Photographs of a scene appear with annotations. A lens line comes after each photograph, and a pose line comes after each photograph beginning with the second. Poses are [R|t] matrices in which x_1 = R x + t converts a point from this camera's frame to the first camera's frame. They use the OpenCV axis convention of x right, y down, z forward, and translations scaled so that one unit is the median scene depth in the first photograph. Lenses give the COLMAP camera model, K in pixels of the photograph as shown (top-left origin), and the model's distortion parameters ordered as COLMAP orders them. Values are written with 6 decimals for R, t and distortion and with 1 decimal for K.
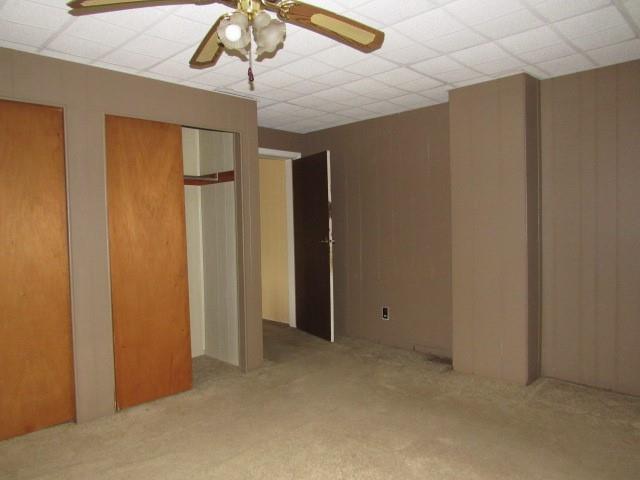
lens RADIAL K [[452.5, 0, 320.0], [0, 452.5, 240.0], [0, 0, 1]] dist [-0.023252, 0.002986]
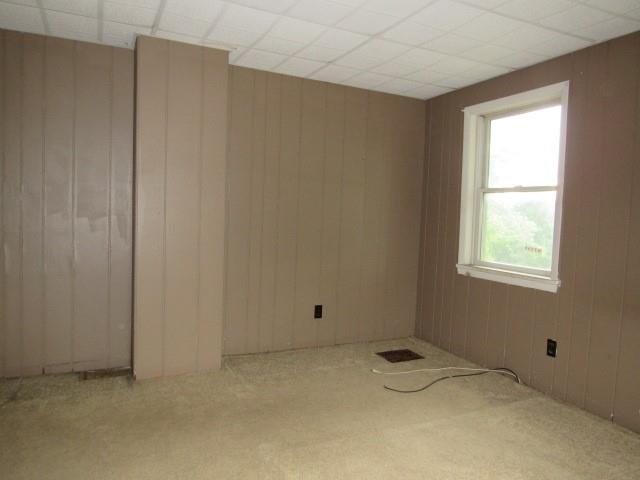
lens RADIAL K [[452.5, 0, 320.0], [0, 452.5, 240.0], [0, 0, 1]] dist [-0.023252, 0.002986]
pose [[0.344824, -0.022513, 0.938398, -0.399874], [-0.013426, 0.999492, 0.028912, 0.006381], [-0.938572, -0.022569, 0.344346, 0.461189]]
